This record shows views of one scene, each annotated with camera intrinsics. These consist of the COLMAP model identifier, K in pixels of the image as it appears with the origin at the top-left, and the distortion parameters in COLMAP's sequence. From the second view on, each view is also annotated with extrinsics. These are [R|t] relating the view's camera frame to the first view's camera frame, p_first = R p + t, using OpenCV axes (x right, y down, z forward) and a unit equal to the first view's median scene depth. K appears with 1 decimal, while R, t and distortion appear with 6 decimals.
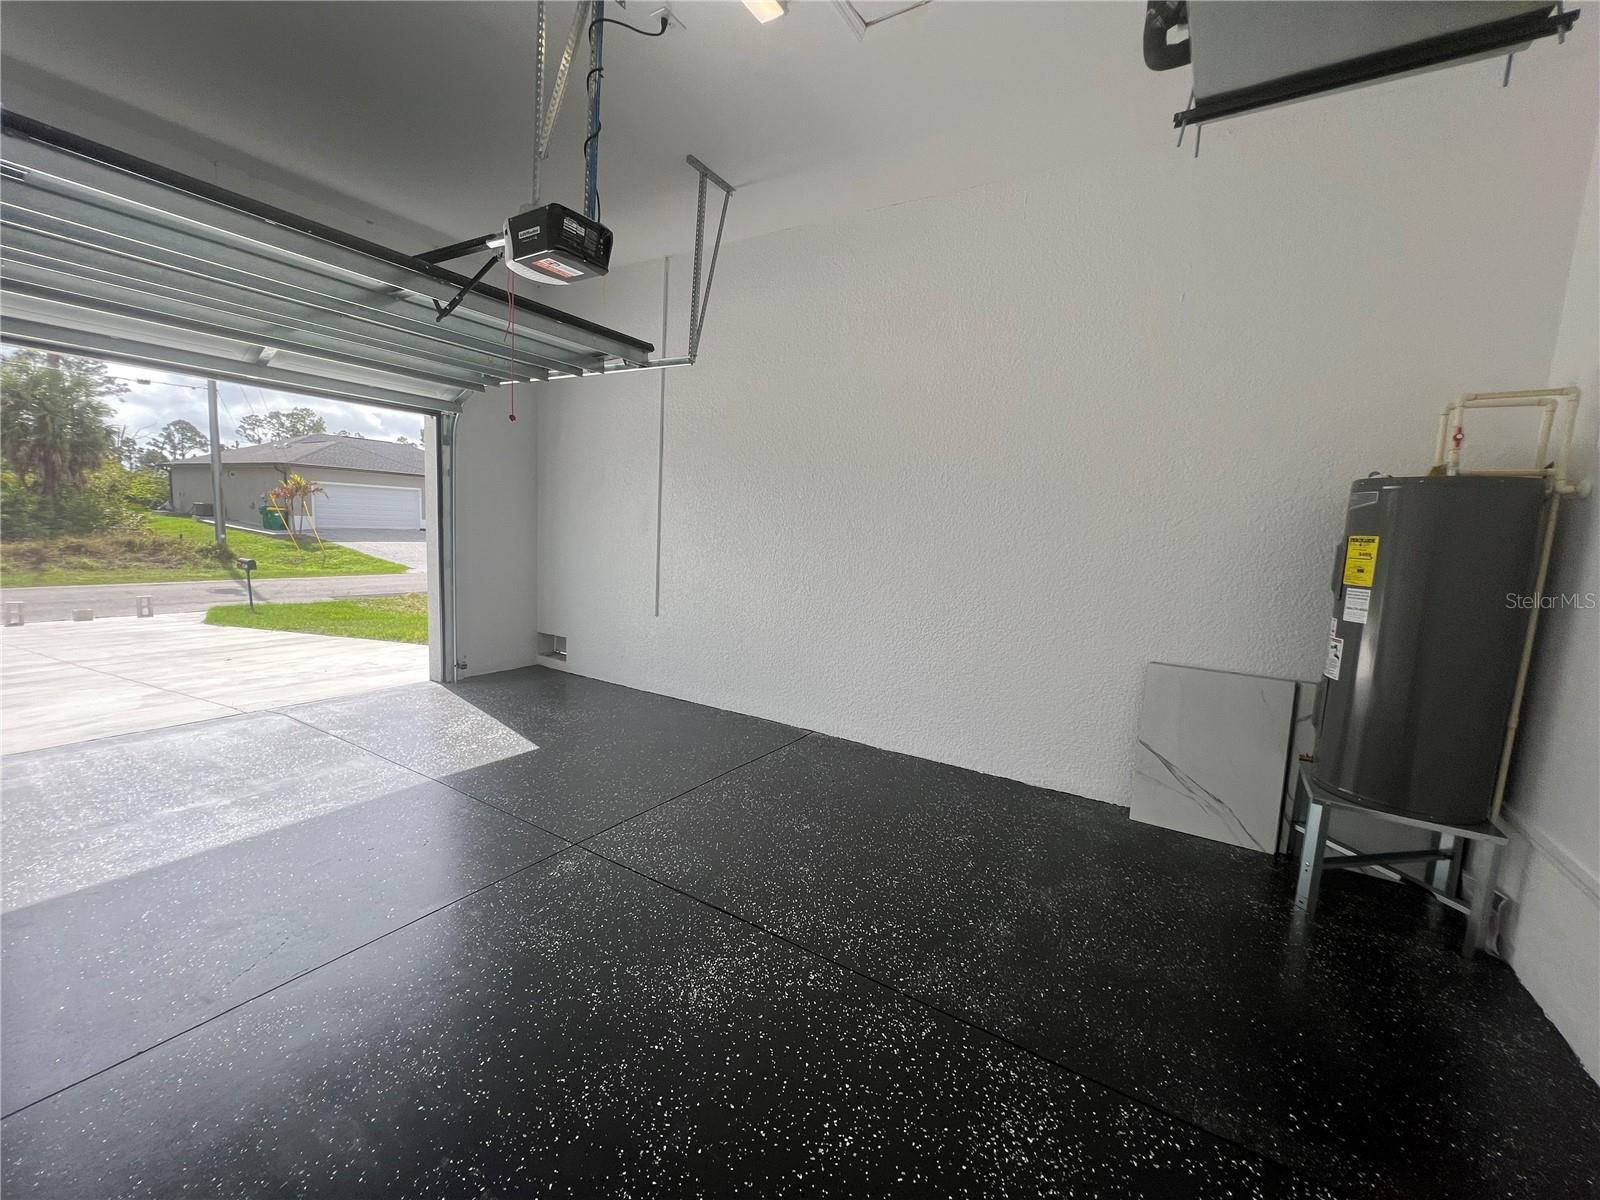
lens RADIAL K [[642.7, 0, 797.6], [0, 642.7, 606.1], [0, 0, 1]] dist [-0.001285, 0.000011]
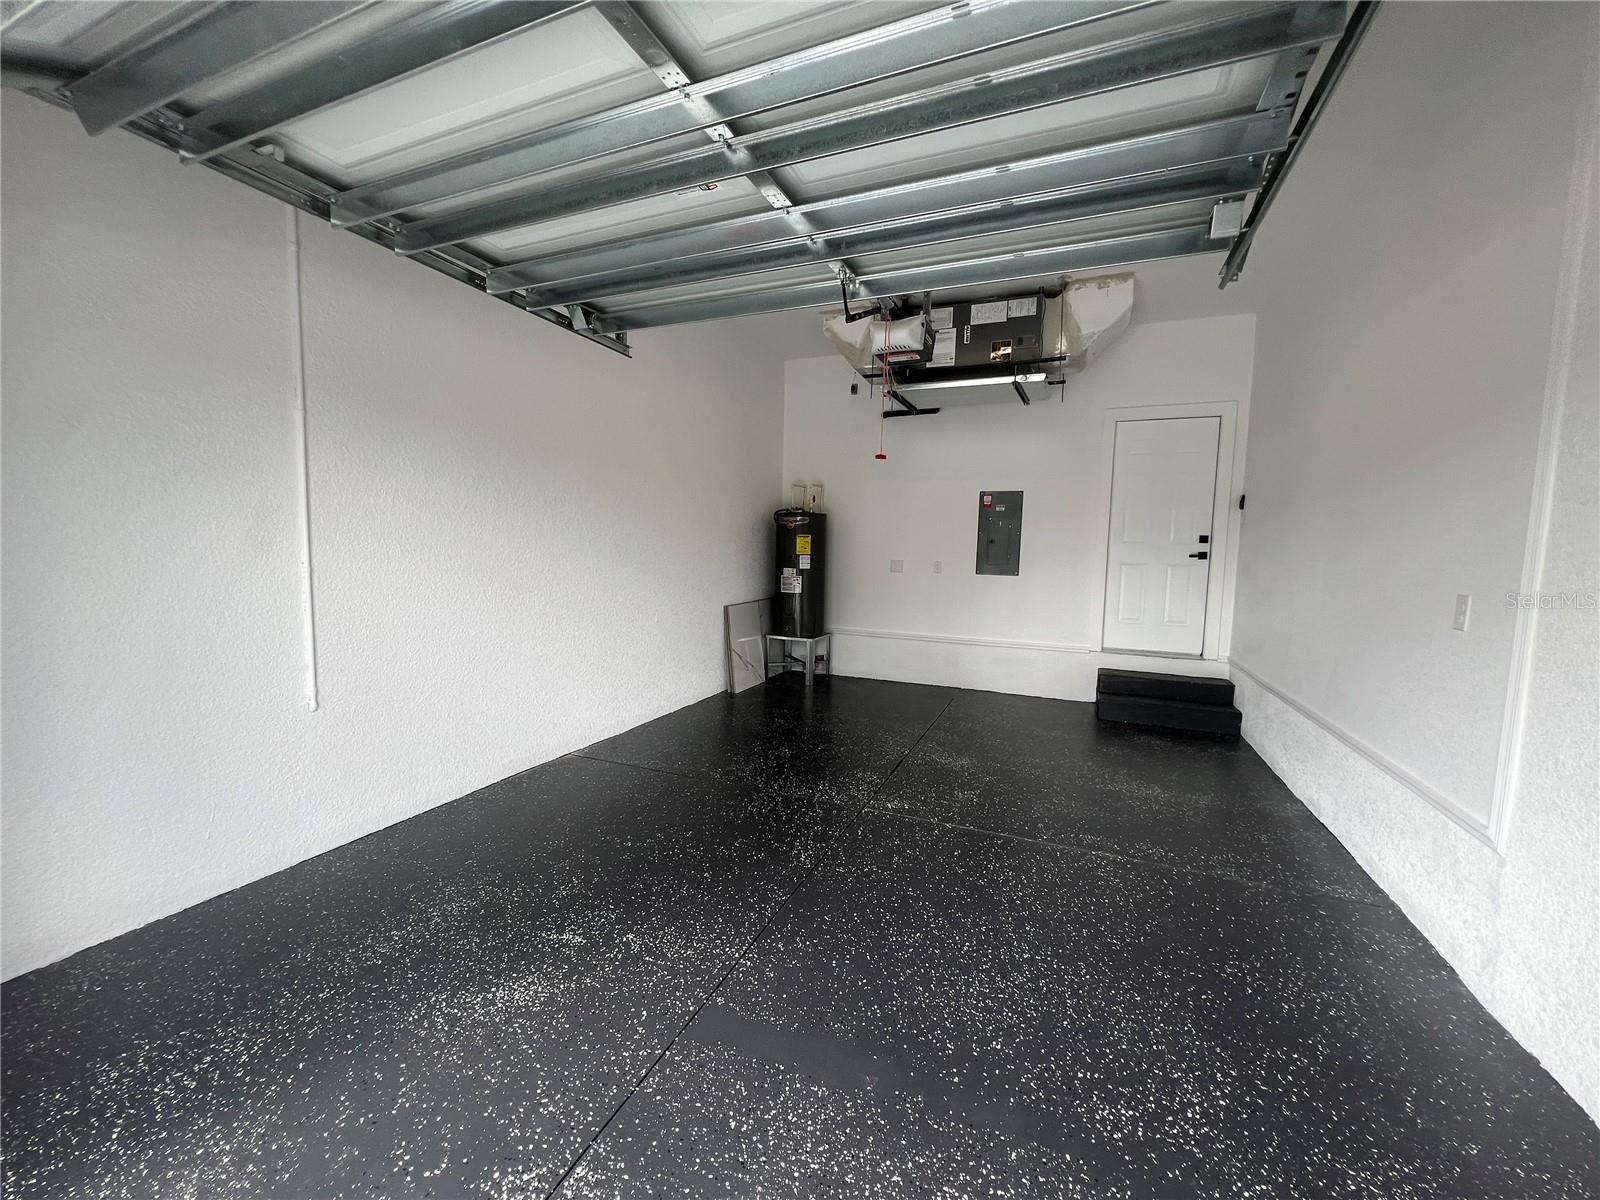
lens RADIAL K [[642.7, 0, 800.3], [0, 642.7, 602.3], [0, 0, 1]] dist [-0.001285, 0.000011]
pose [[-0.154902, -0.138841, 0.978125, -1.762830], [0.098271, 0.983000, 0.155096, -0.258104], [-0.983030, 0.120146, -0.138624, 1.488835]]
